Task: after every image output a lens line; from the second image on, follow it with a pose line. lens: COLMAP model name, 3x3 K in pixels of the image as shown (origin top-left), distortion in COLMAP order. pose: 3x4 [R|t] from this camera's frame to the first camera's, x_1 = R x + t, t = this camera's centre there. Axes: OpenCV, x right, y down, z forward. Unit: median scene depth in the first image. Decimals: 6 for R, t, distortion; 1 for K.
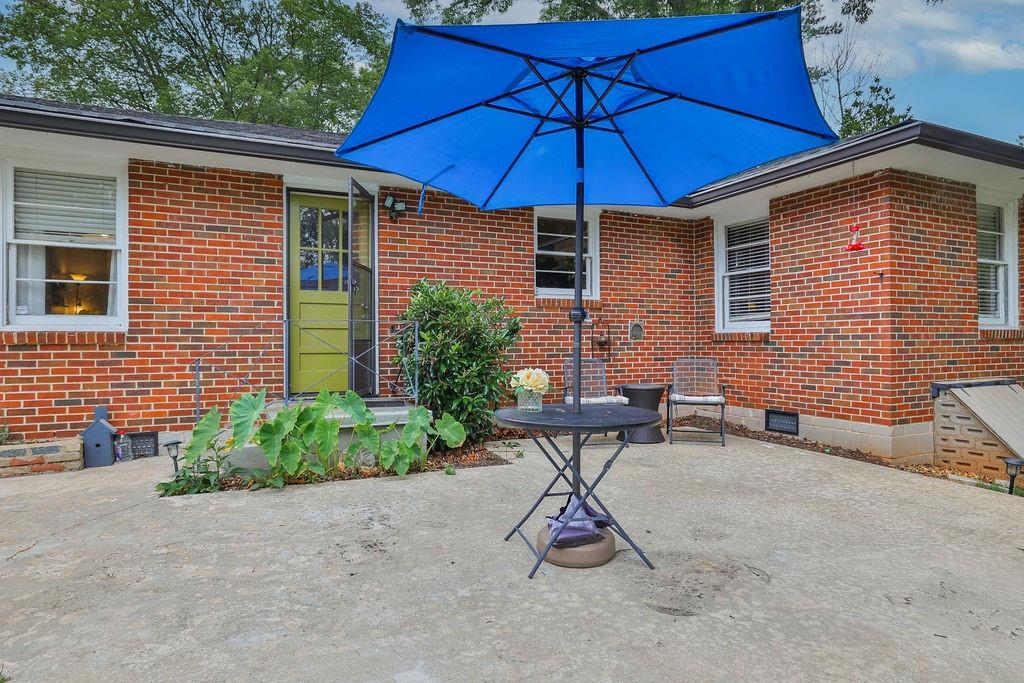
lens RADIAL K [[590.9, 0, 538.1], [0, 590.9, 359.6], [0, 0, 1]] dist [0.003731, 0.002869]
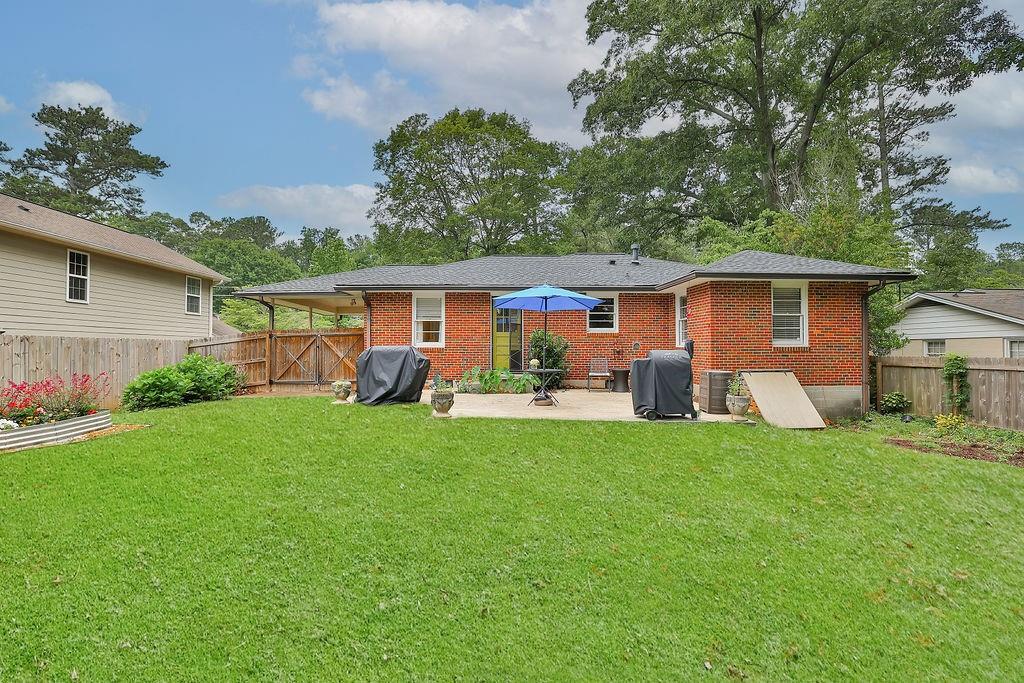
lens RADIAL K [[449.3, 0, 512.0], [0, 449.3, 341.5], [0, 0, 1]] dist [-0.000452, -0.000037]
pose [[0.916943, -0.003632, -0.399002, 0.568473], [-0.014075, 0.999042, -0.041441, 0.013551], [0.398770, 0.043615, 0.916013, -1.004258]]
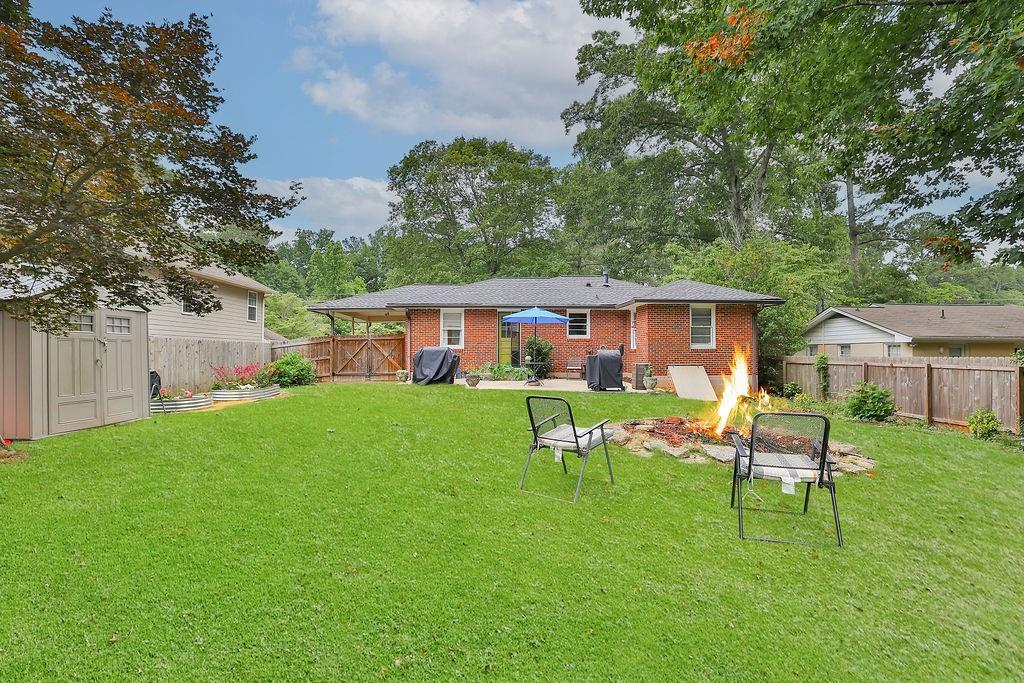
lens RADIAL K [[469.6, 0, 512.0], [0, 469.6, 355.9], [0, 0, 1]] dist [0.000566, 0.000029]
pose [[0.920305, 0.008198, -0.391117, 0.948313], [-0.016683, 0.999693, -0.018300, 0.059701], [0.390847, 0.023366, 0.920159, -1.956594]]
